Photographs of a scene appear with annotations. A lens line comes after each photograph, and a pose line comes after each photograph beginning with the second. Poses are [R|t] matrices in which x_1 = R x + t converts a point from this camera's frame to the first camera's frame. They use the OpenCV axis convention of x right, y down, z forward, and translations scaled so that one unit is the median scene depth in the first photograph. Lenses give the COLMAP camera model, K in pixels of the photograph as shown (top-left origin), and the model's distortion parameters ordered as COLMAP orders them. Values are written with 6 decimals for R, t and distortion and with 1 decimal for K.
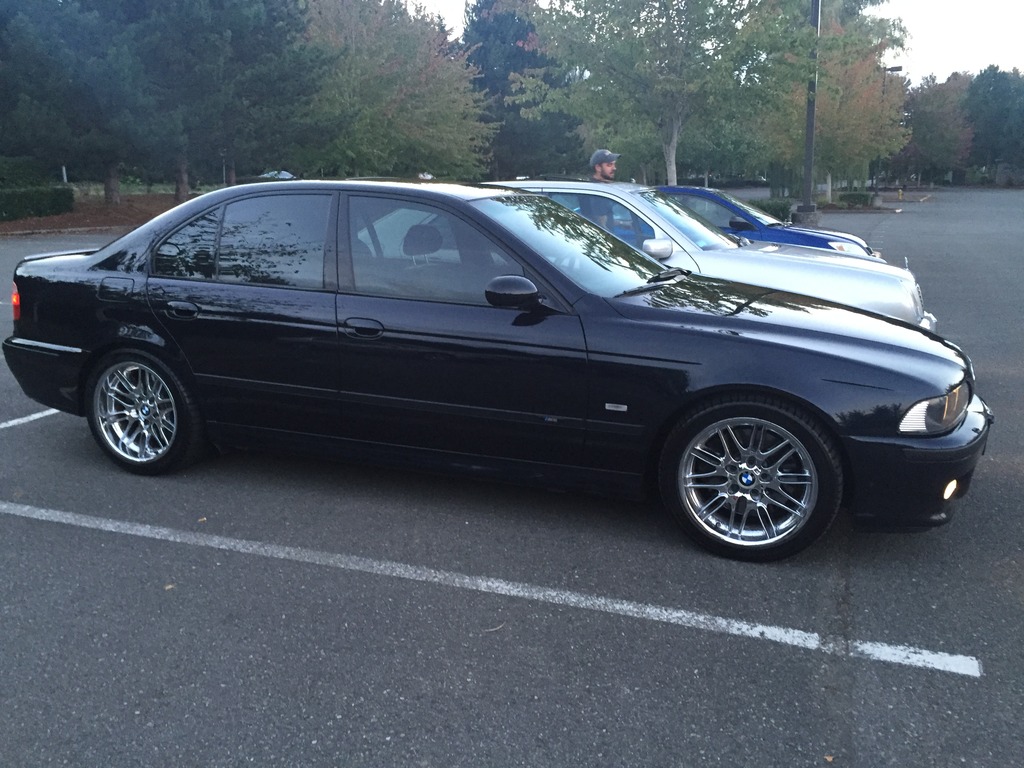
lens RADIAL K [[869.2, 0, 508.1], [0, 869.2, 387.8], [0, 0, 1]] dist [0.044041, -0.064590]
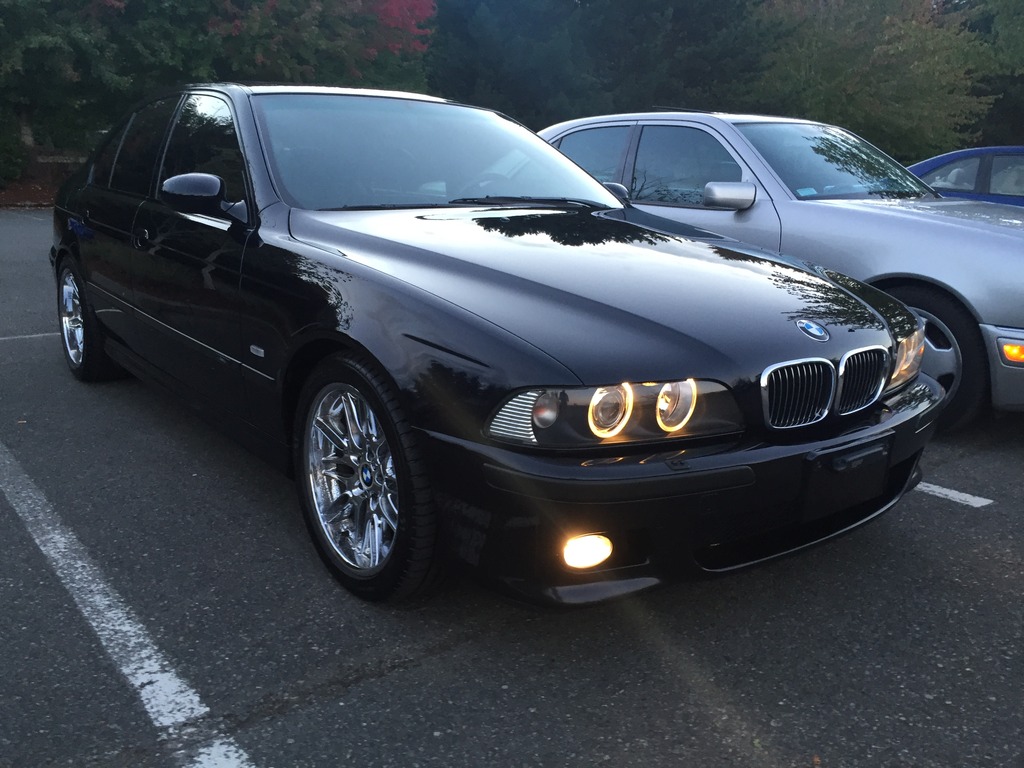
lens RADIAL K [[869.2, 0, 506.3], [0, 869.2, 383.5], [0, 0, 1]] dist [0.044041, -0.064590]
pose [[0.856002, 0.135029, -0.499026, 0.675498], [-0.131053, 0.990434, 0.043195, -0.010691], [0.500085, 0.028424, 0.865510, 0.442663]]
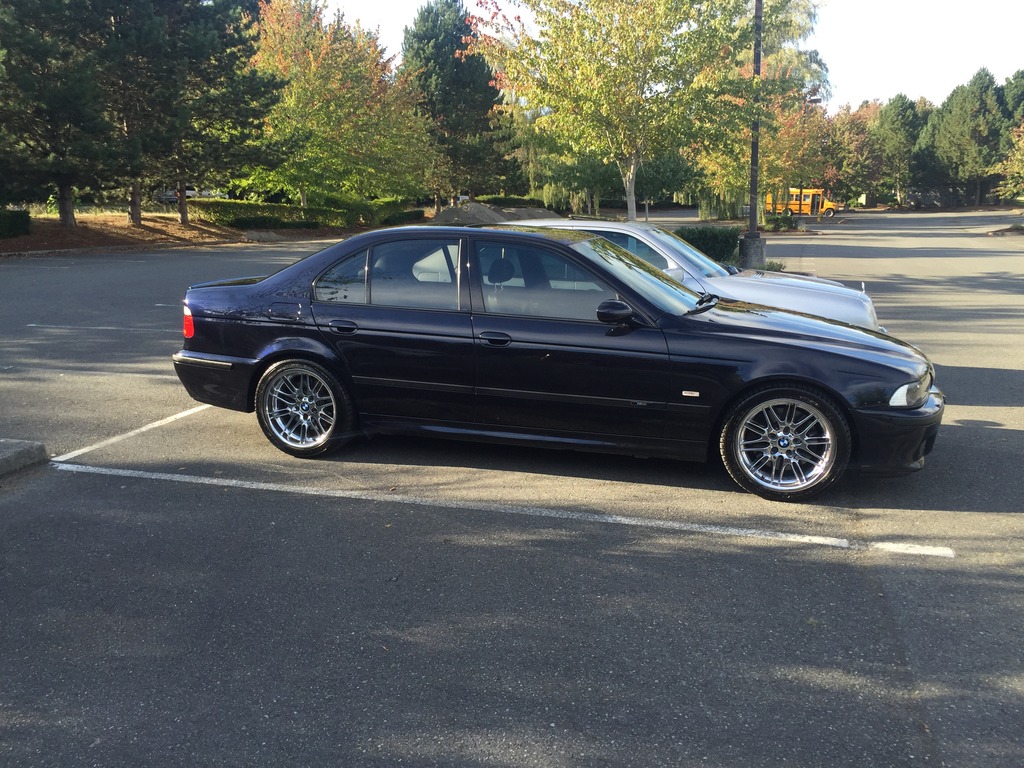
lens RADIAL K [[869.2, 0, 518.3], [0, 869.2, 387.4], [0, 0, 1]] dist [0.044041, -0.064590]
pose [[0.996005, -0.014981, 0.088028, -0.266387], [0.016918, 0.999630, -0.021304, 0.036150], [-0.087677, 0.022708, 0.995890, -0.355482]]
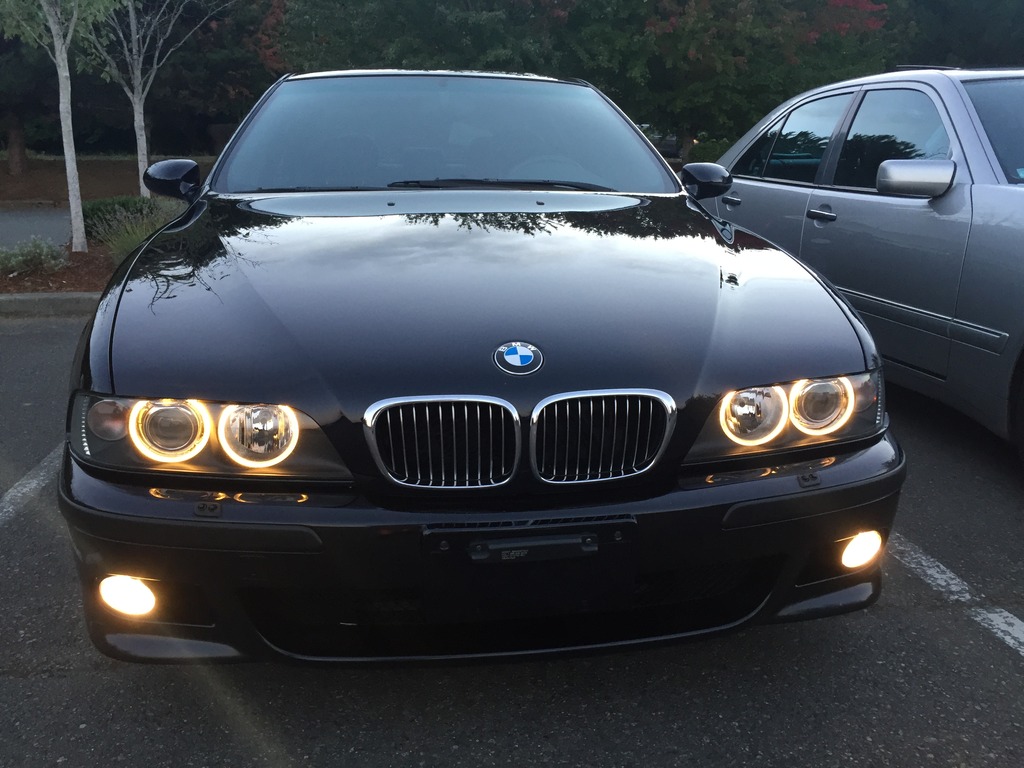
lens RADIAL K [[869.2, 0, 515.1], [0, 869.2, 382.0], [0, 0, 1]] dist [0.044041, -0.064590]
pose [[0.491093, 0.204622, -0.846733, 0.916995], [-0.184794, 0.974368, 0.128288, -0.092774], [0.851281, 0.093470, 0.516319, 0.848820]]
